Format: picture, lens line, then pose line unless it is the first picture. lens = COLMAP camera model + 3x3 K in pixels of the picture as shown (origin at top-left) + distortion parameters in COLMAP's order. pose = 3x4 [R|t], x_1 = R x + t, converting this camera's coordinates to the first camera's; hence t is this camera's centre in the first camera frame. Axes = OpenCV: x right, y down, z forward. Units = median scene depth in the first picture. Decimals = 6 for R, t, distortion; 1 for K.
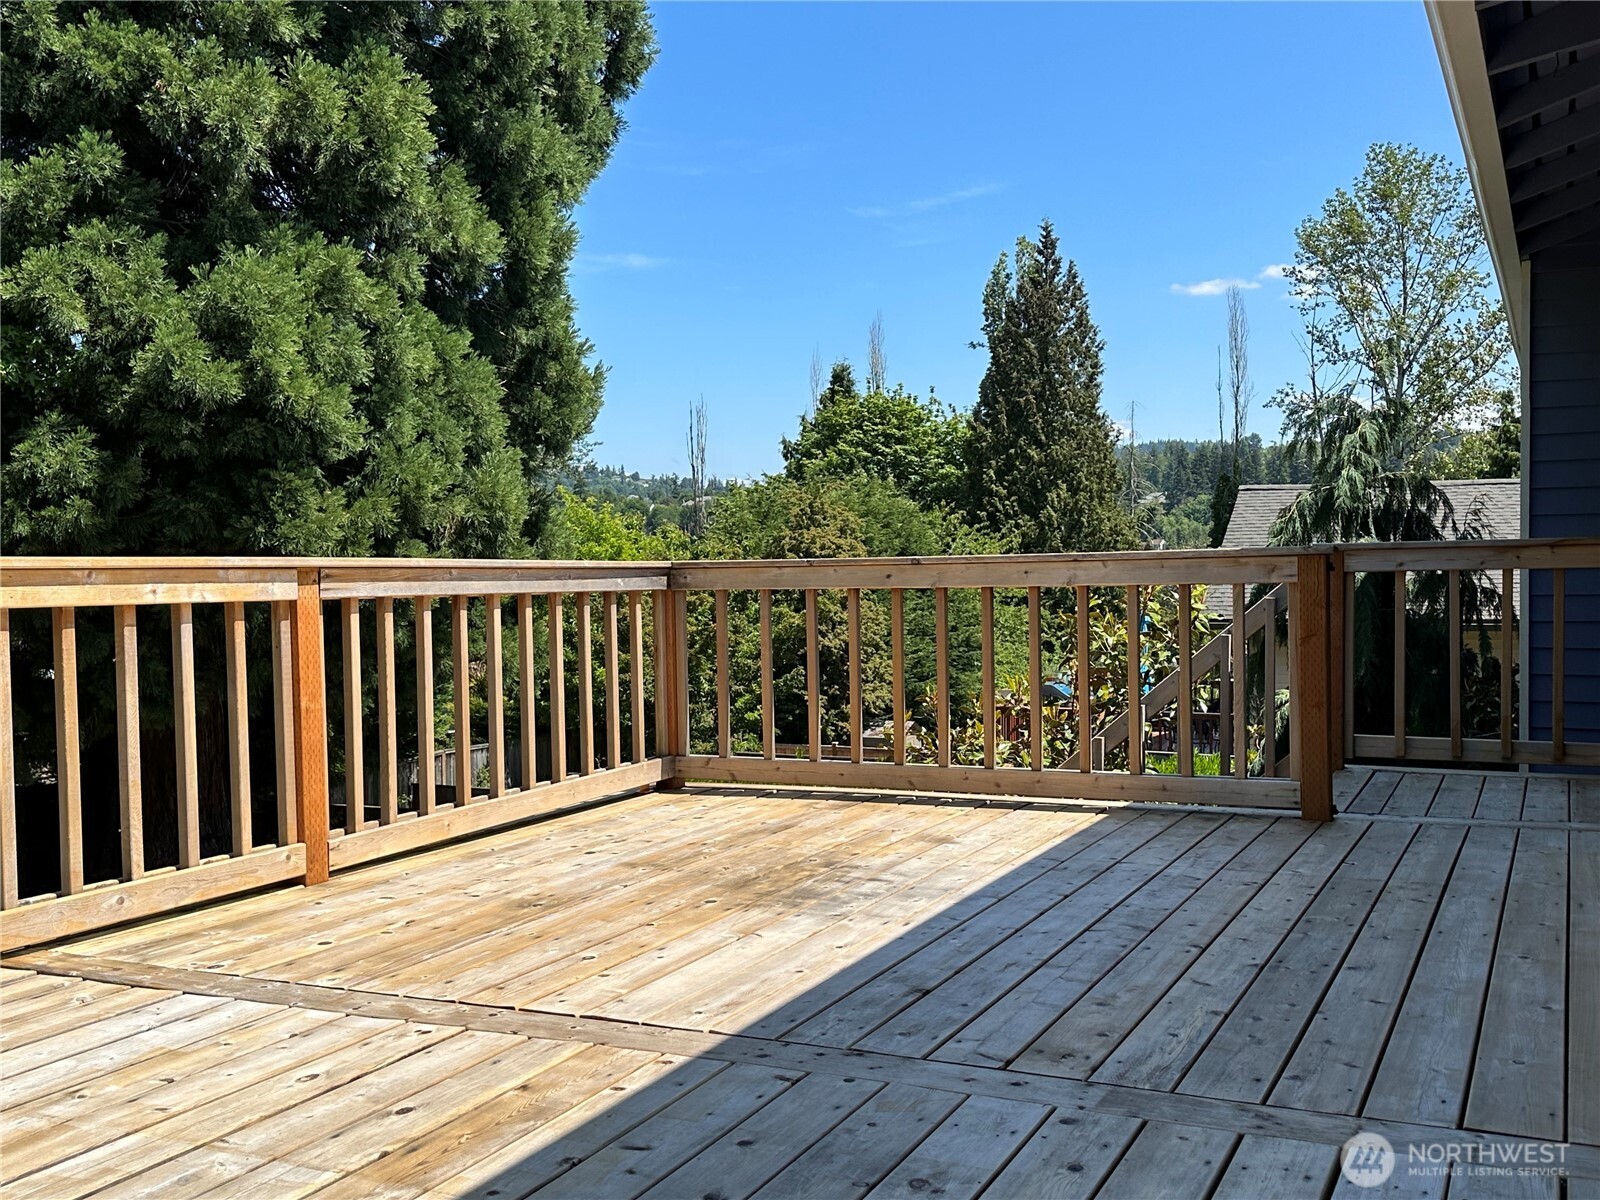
lens RADIAL K [[1570.5, 0, 800.0], [0, 1570.5, 600.0], [0, 0, 1]] dist [0.006619, -0.003266]
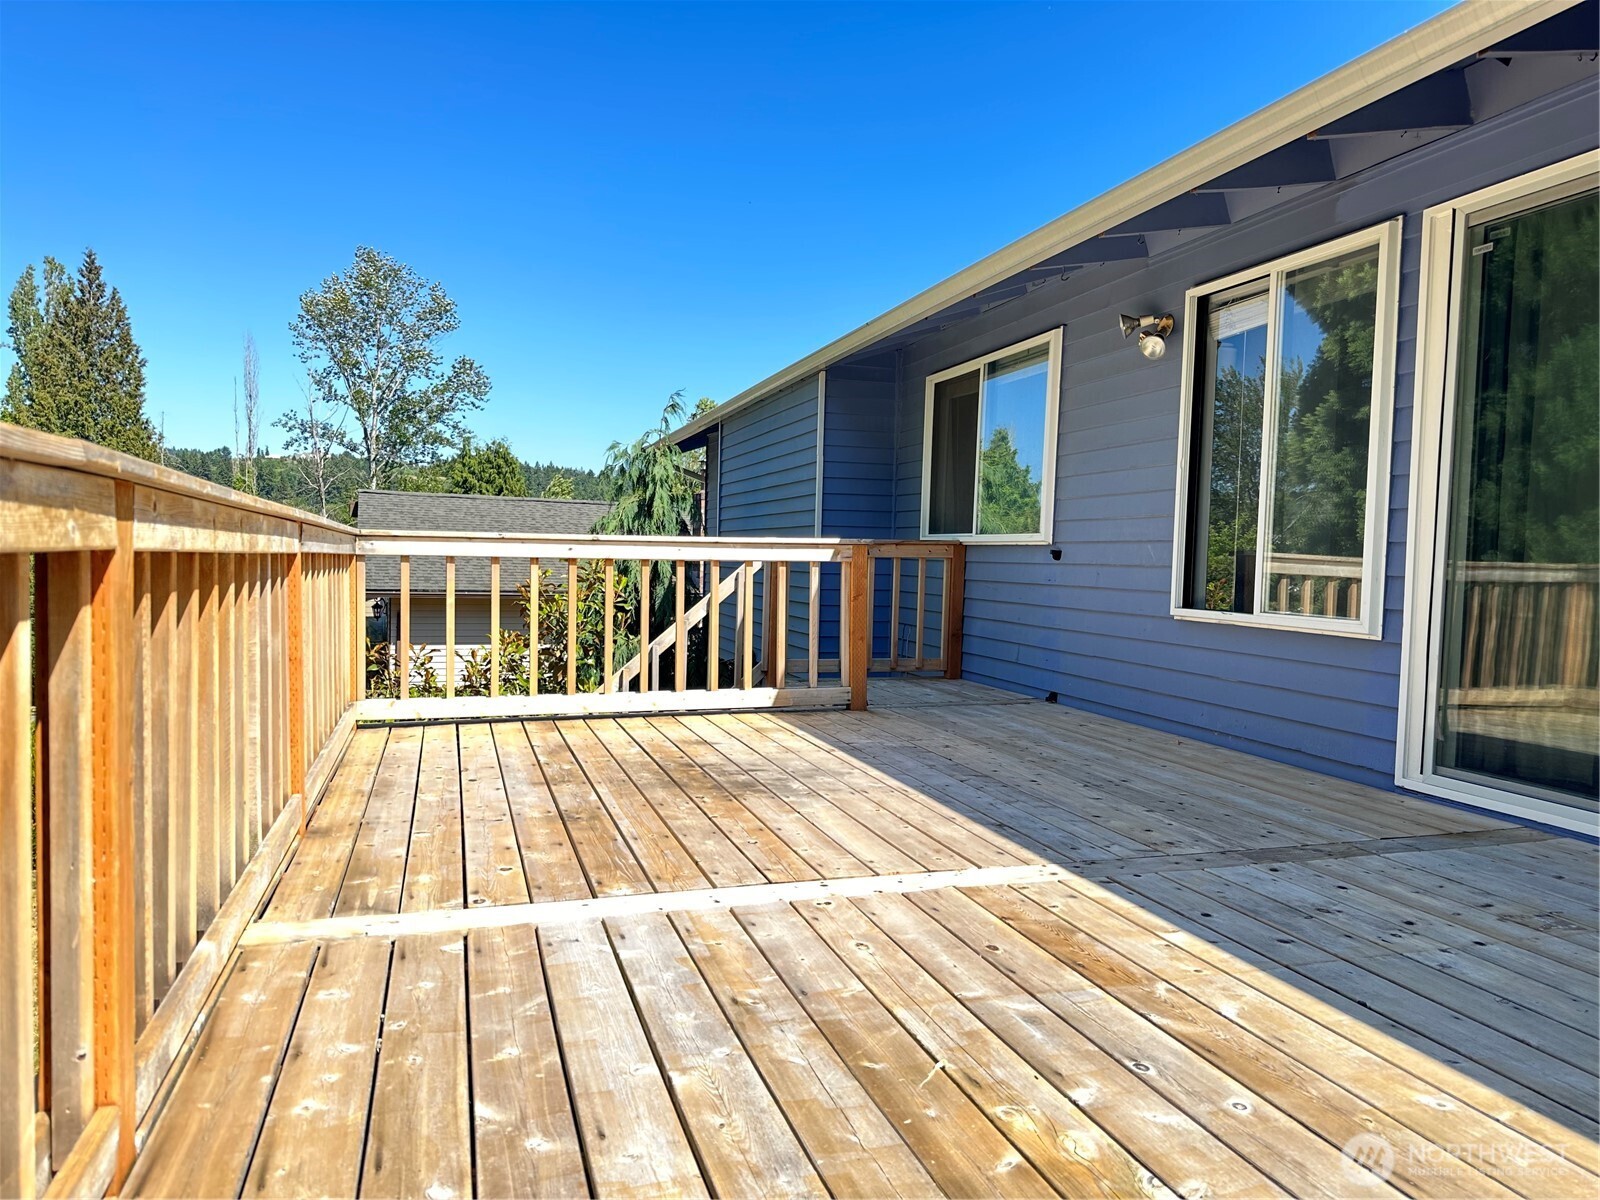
lens RADIAL K [[1124.8, 0, 800.0], [0, 1124.8, 600.0], [0, 0, 1]] dist [0.000943, -0.000741]
pose [[0.727893, 0.009988, 0.685617, -0.703528], [-0.023302, 0.999677, 0.010175, 0.020804], [-0.685294, -0.023382, 0.727891, 0.303221]]
